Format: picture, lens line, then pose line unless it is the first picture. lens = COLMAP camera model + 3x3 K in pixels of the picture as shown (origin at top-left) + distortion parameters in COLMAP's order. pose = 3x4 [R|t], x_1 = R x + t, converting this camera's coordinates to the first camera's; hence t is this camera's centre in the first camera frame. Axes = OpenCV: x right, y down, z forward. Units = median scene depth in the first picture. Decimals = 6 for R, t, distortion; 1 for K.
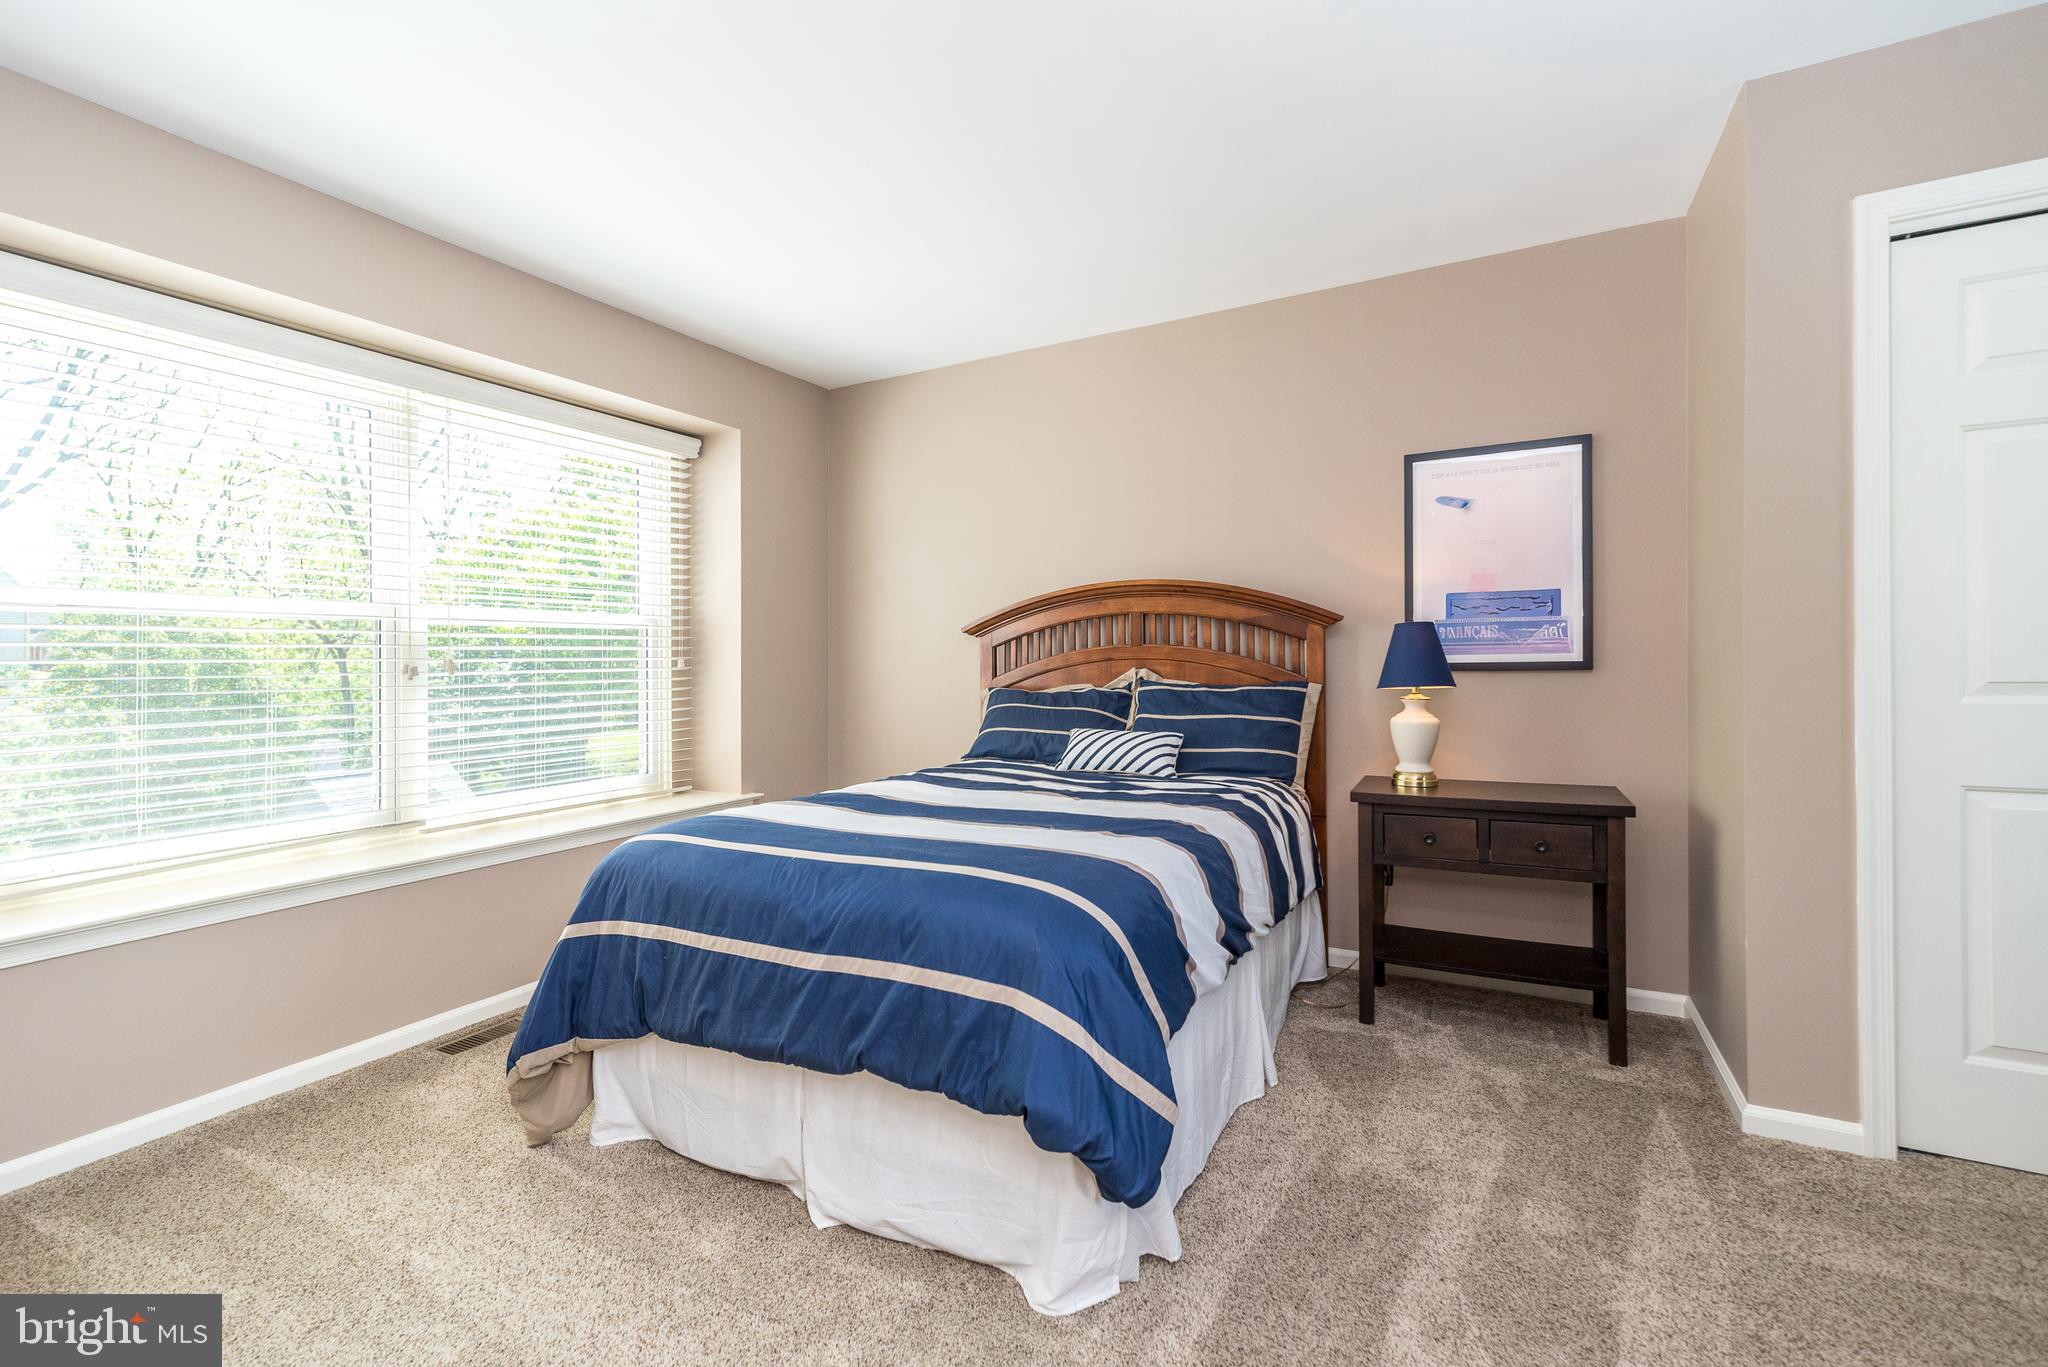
lens RADIAL K [[895.2, 0, 1029.7], [0, 895.2, 674.1], [0, 0, 1]] dist [0.013858, 0.000127]
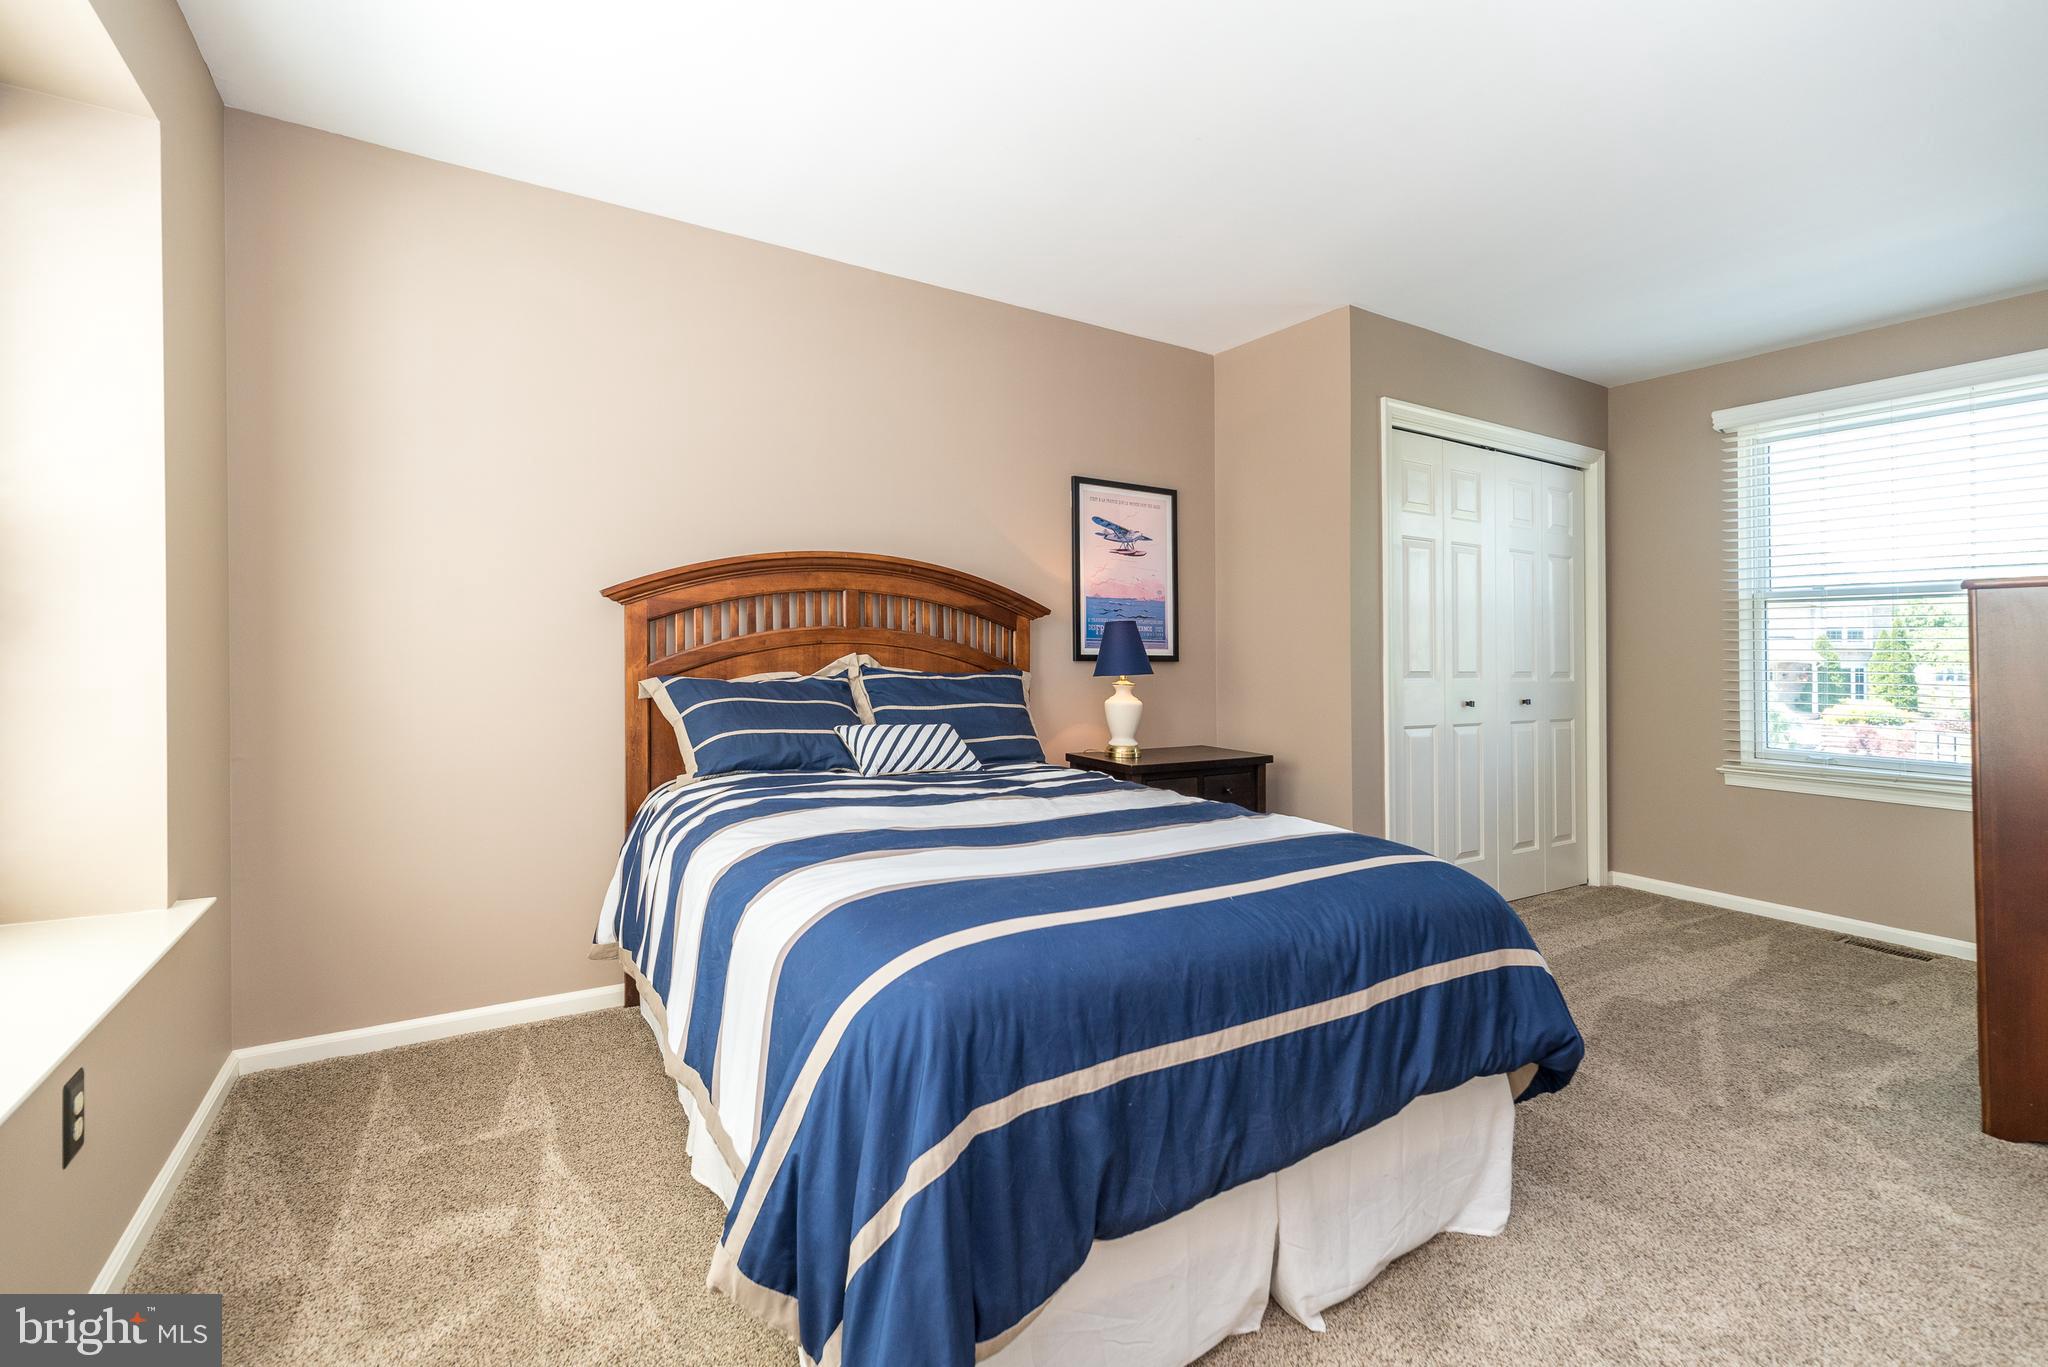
lens RADIAL K [[895.2, 0, 1029.7], [0, 895.2, 674.1], [0, 0, 1]] dist [0.013858, 0.000127]
pose [[0.500624, -0.000652, 0.865664, -0.613659], [-0.012348, 0.999893, 0.007894, 0.004761], [-0.865577, -0.014641, 0.500562, 0.462457]]
